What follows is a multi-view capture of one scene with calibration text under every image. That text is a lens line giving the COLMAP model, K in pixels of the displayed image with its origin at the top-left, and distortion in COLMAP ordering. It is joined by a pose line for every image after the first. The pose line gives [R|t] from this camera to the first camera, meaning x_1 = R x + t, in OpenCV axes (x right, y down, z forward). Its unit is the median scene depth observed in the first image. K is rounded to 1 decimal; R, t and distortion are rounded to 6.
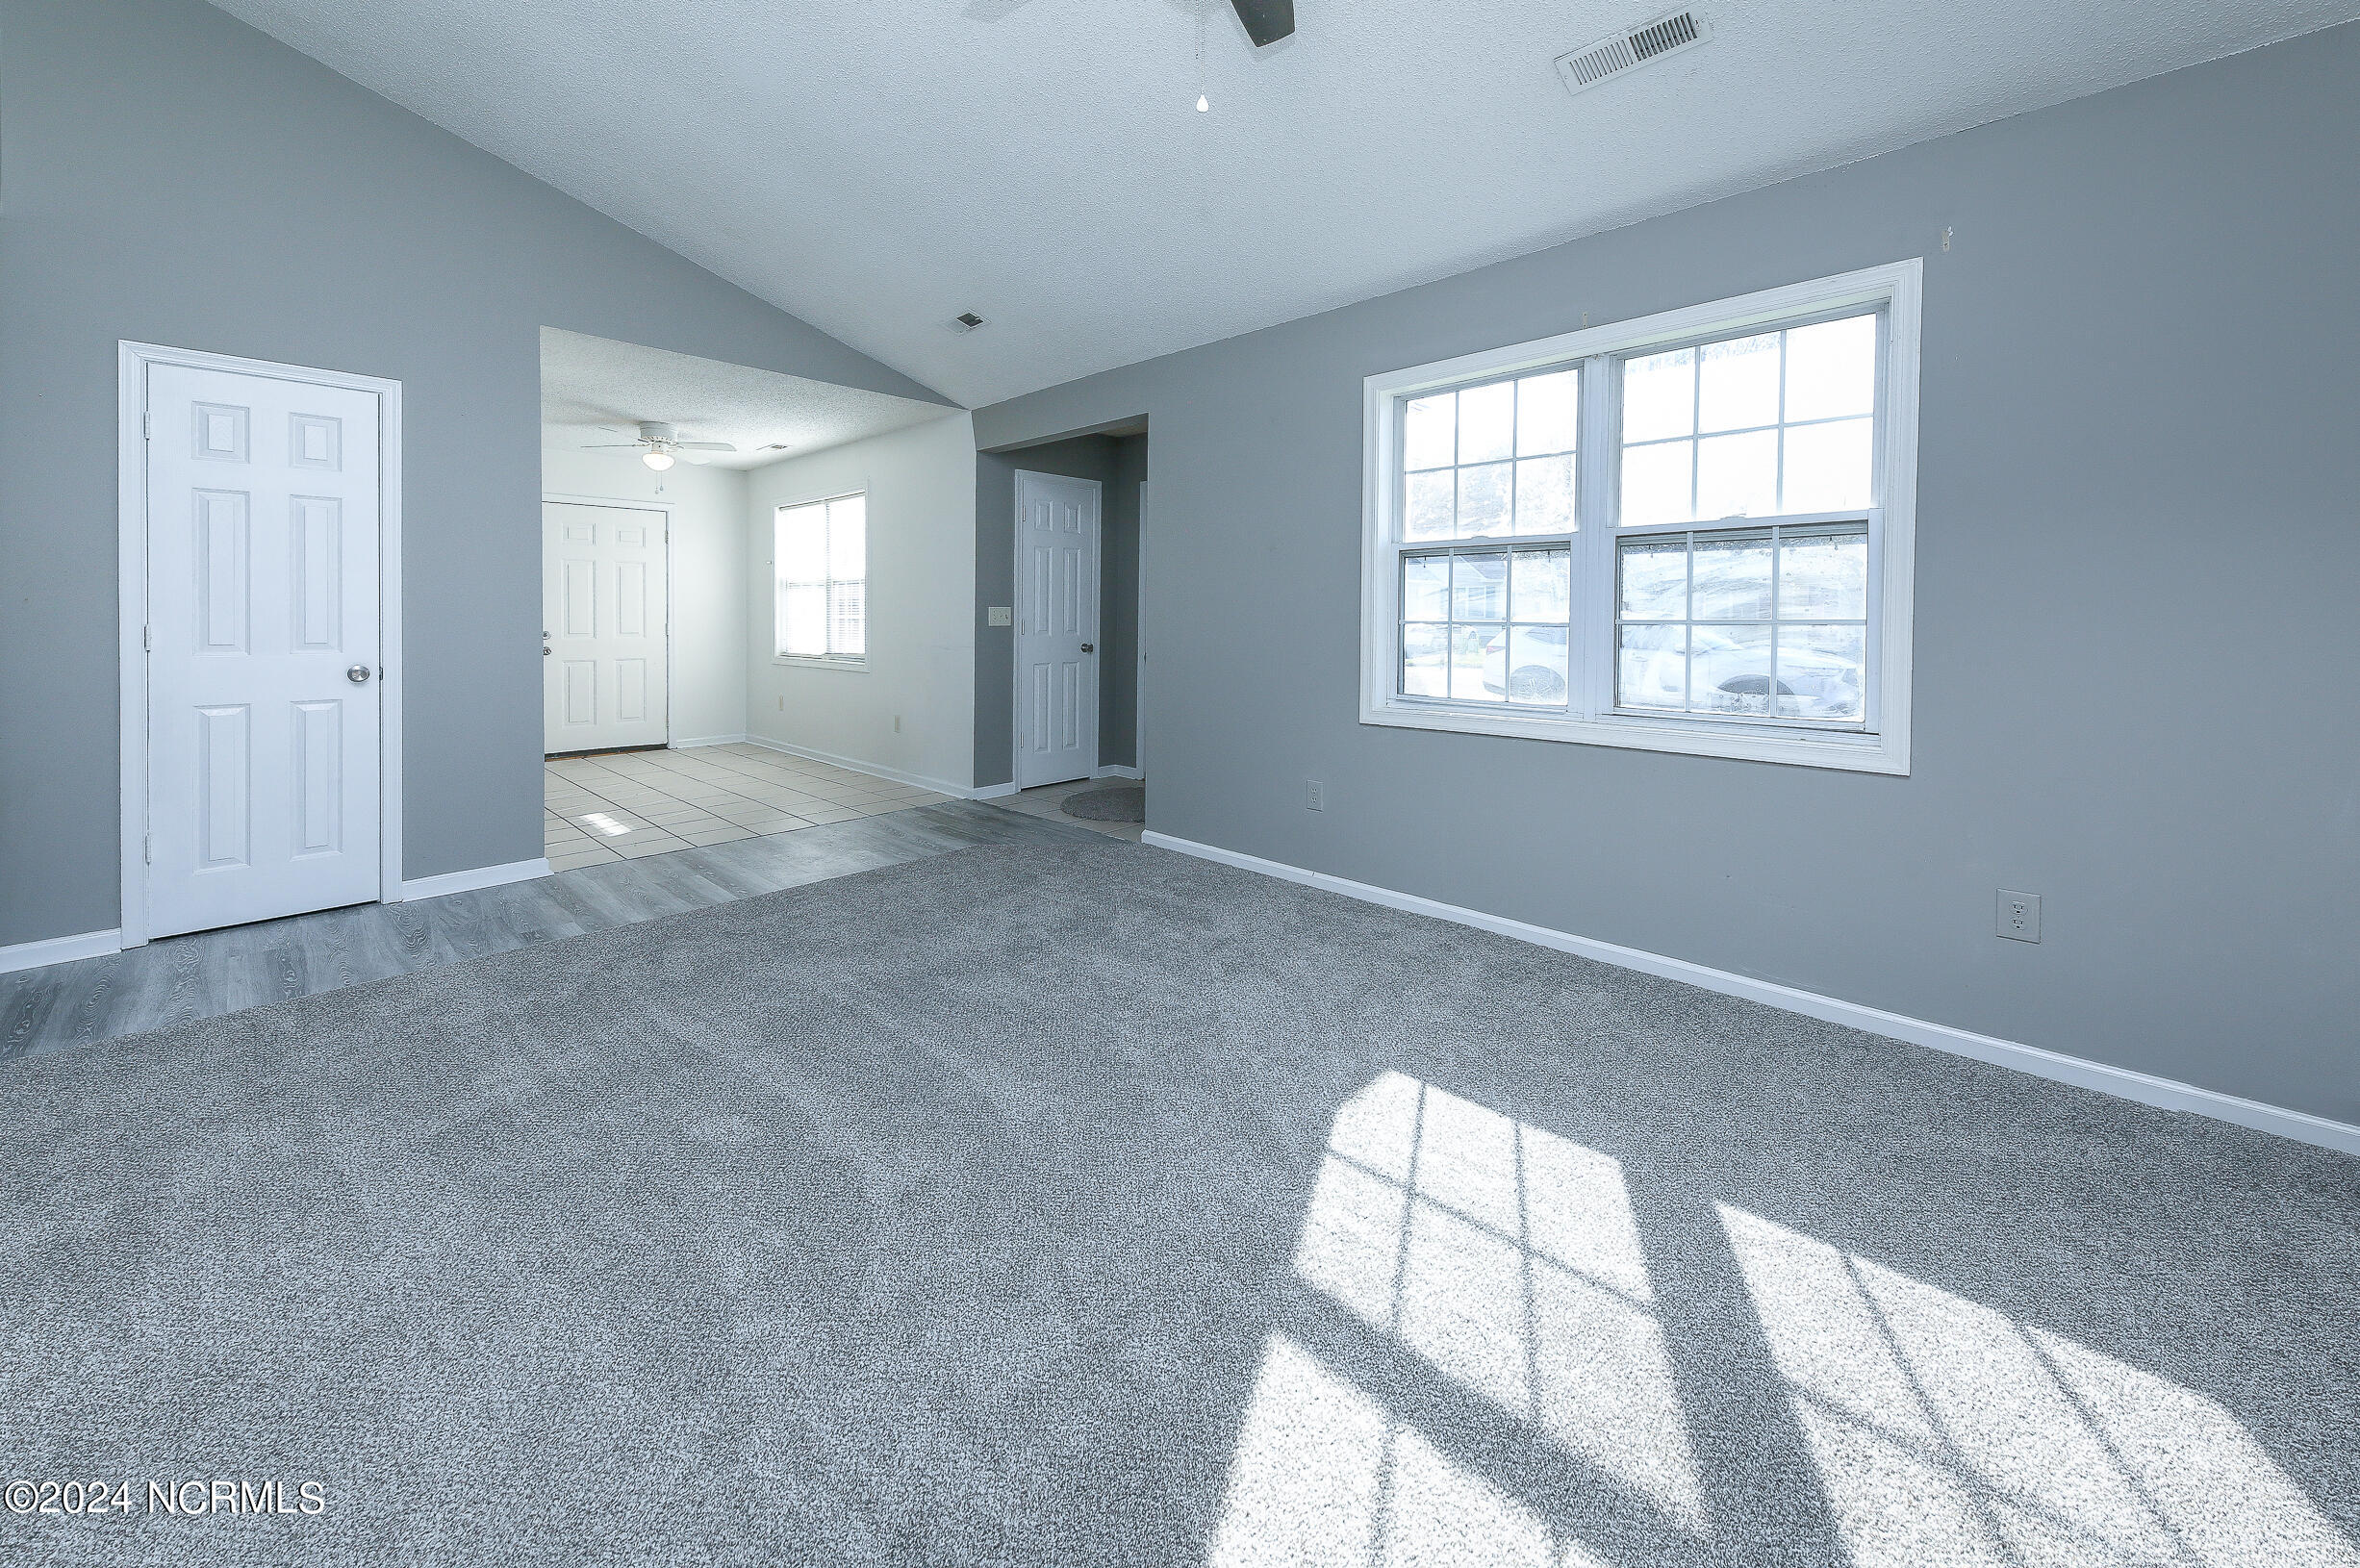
lens RADIAL K [[919.1, 0, 1180.0], [0, 919.1, 784.0], [0, 0, 1]] dist [0.025257, 0.000073]
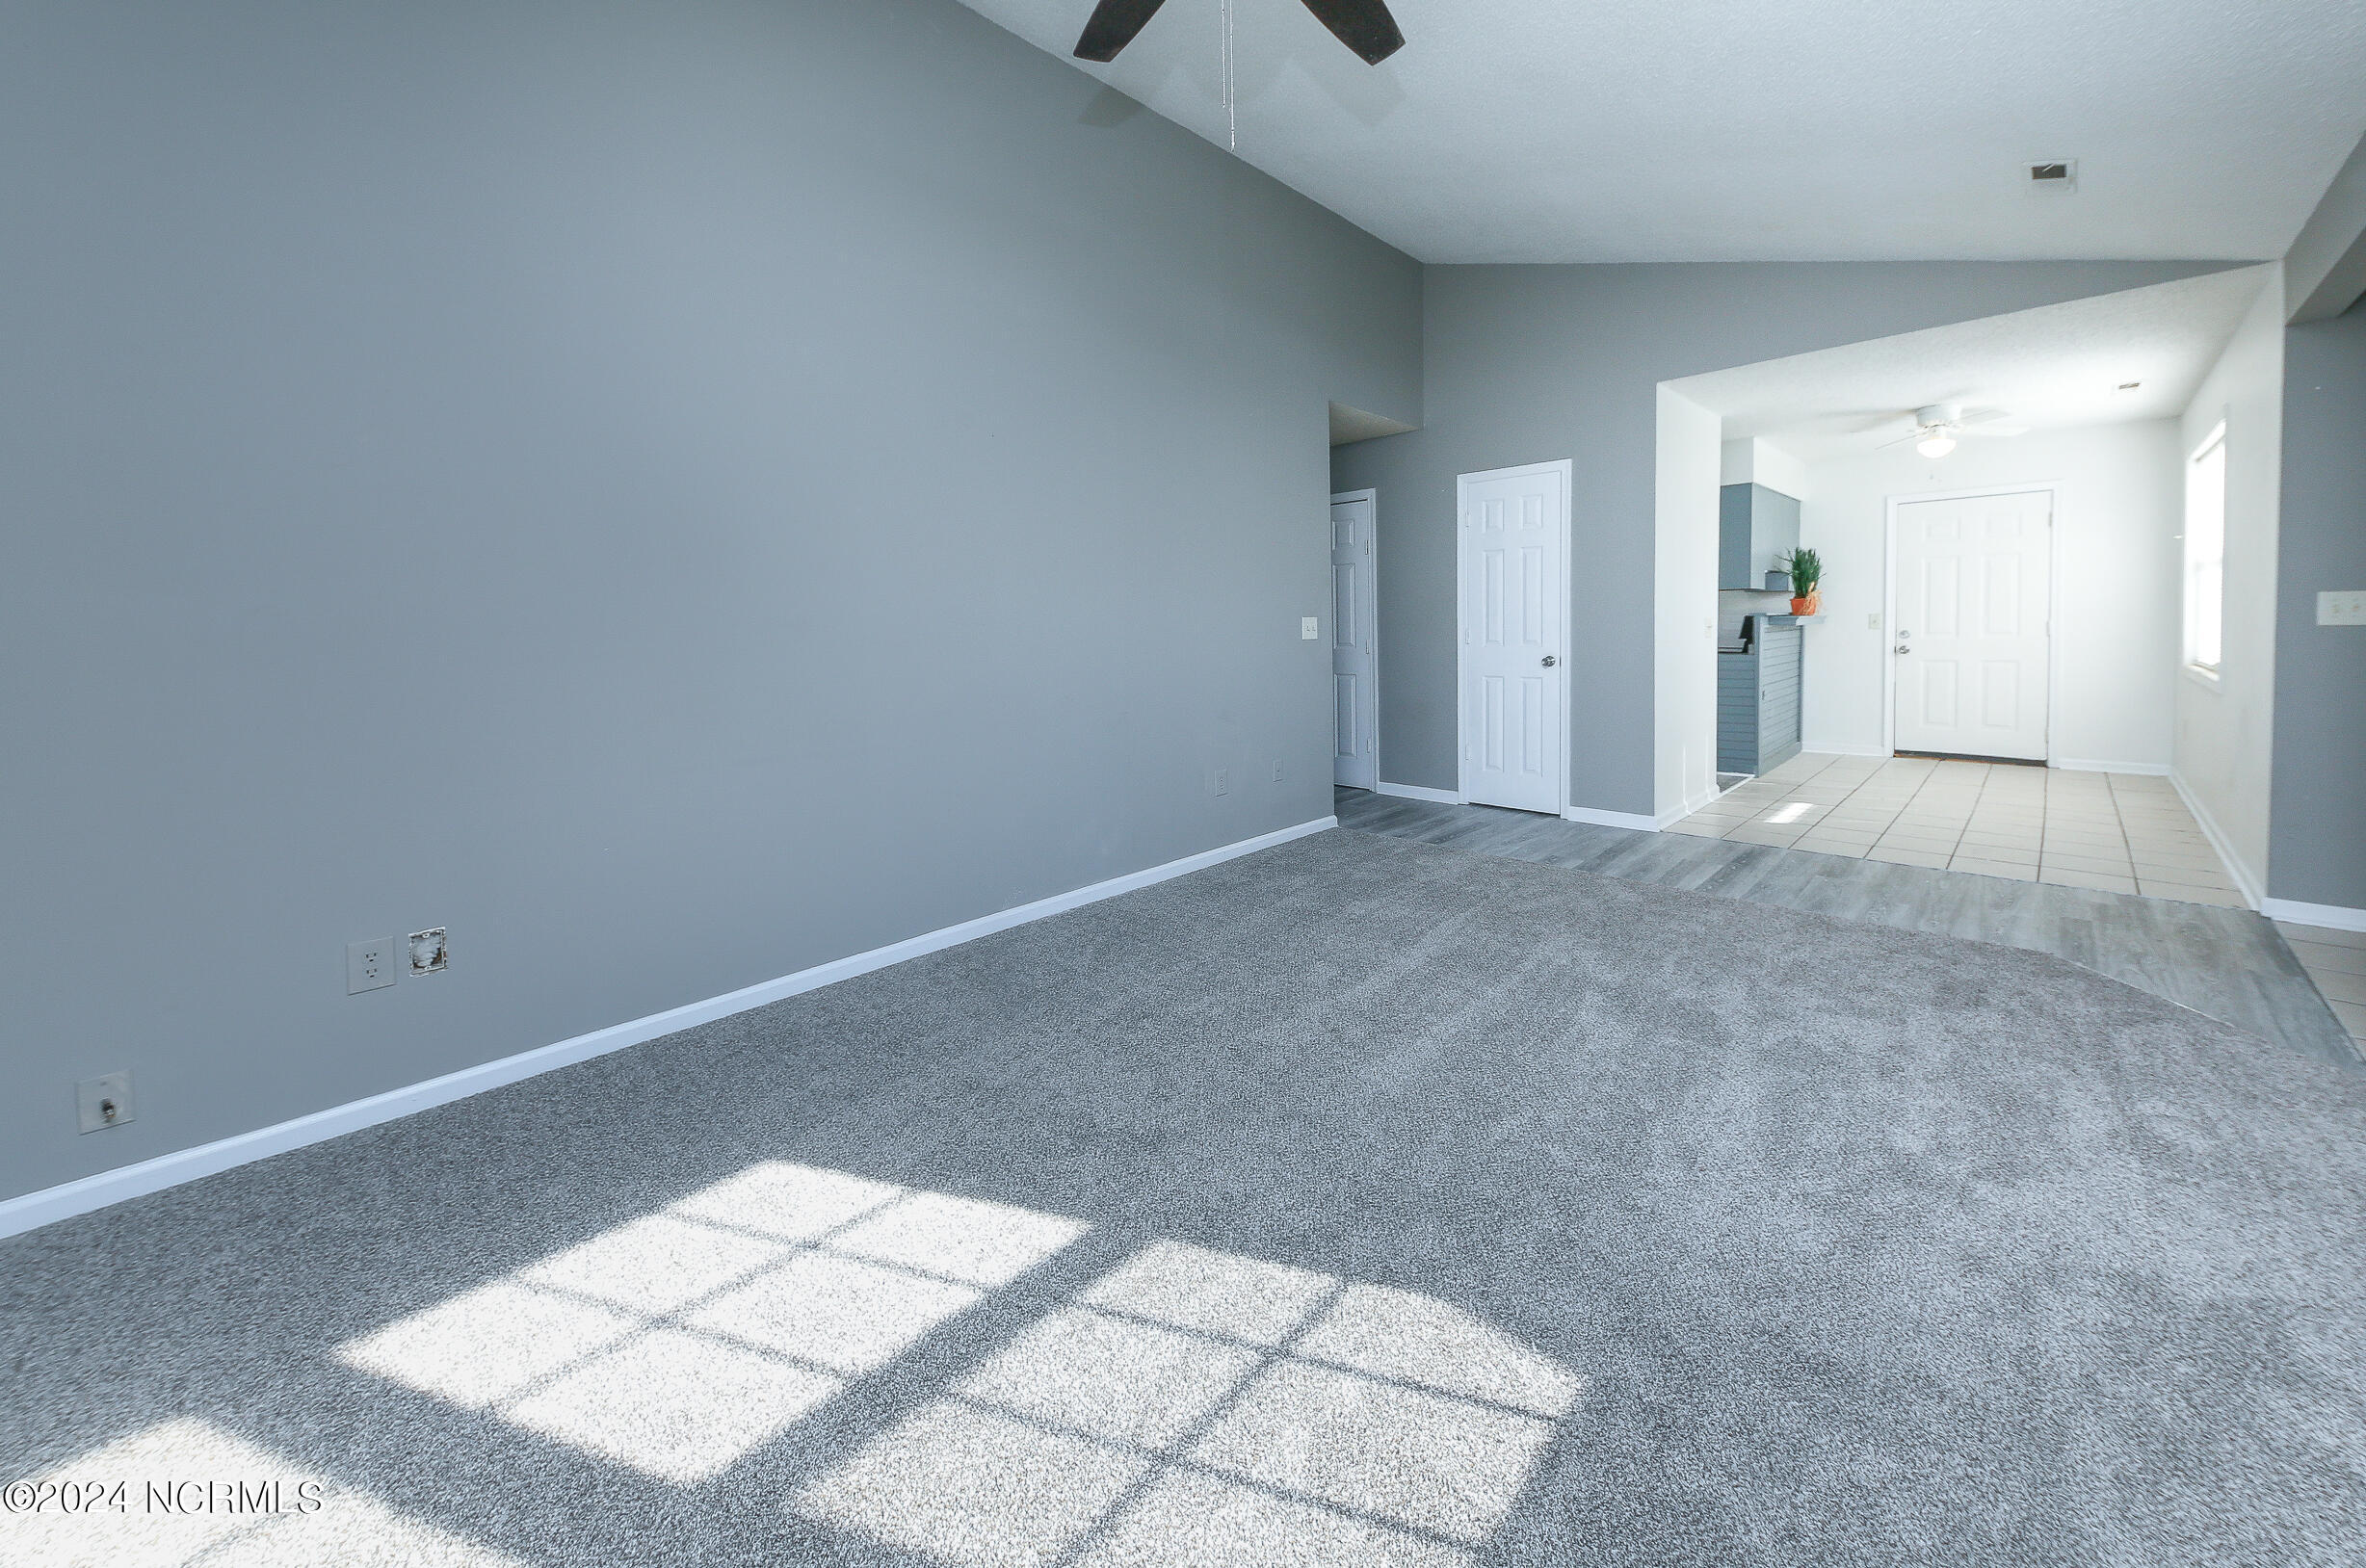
lens RADIAL K [[816.0, 0, 1183.0], [0, 816.0, 784.0], [0, 0, 1]] dist [0.000162, 0.000008]
pose [[-0.025639, 0.192184, -0.981024, 0.504177], [-0.162193, 0.967544, 0.193782, -0.094018], [0.986426, 0.164084, 0.006364, 0.497598]]
